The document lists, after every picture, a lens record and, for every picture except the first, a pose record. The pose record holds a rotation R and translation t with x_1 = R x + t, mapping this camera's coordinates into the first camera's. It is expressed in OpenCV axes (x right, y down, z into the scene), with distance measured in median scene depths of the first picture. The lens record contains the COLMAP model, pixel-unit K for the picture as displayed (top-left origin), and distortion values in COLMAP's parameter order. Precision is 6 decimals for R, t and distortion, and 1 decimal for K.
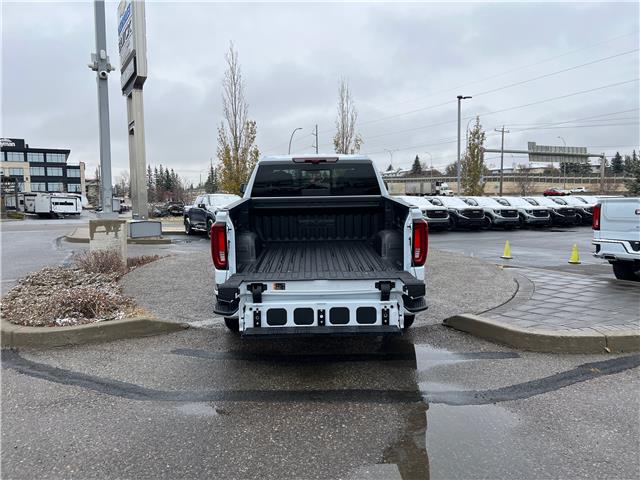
lens RADIAL K [[478.6, 0, 318.2], [0, 478.6, 239.5], [0, 0, 1]] dist [0.062970, -0.071245]
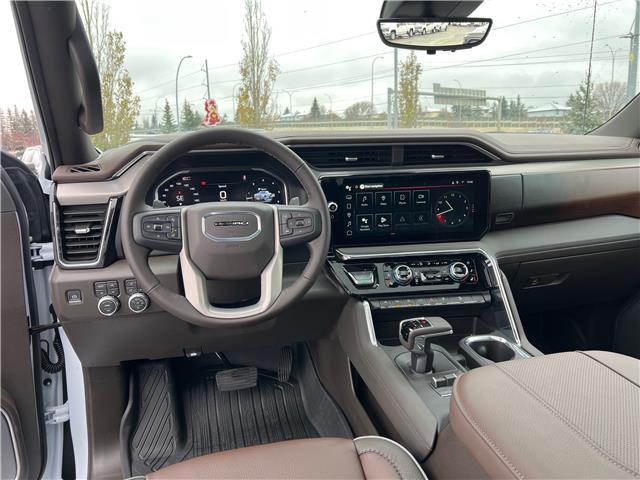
lens RADIAL K [[478.6, 0, 318.2], [0, 478.6, 239.5], [0, 0, 1]] dist [0.062970, -0.071245]
pose [[0.976863, -0.051608, 0.207544, -0.067401], [0.028072, 0.992993, 0.114790, -0.108438], [-0.212014, -0.106308, 0.971467, 0.909792]]
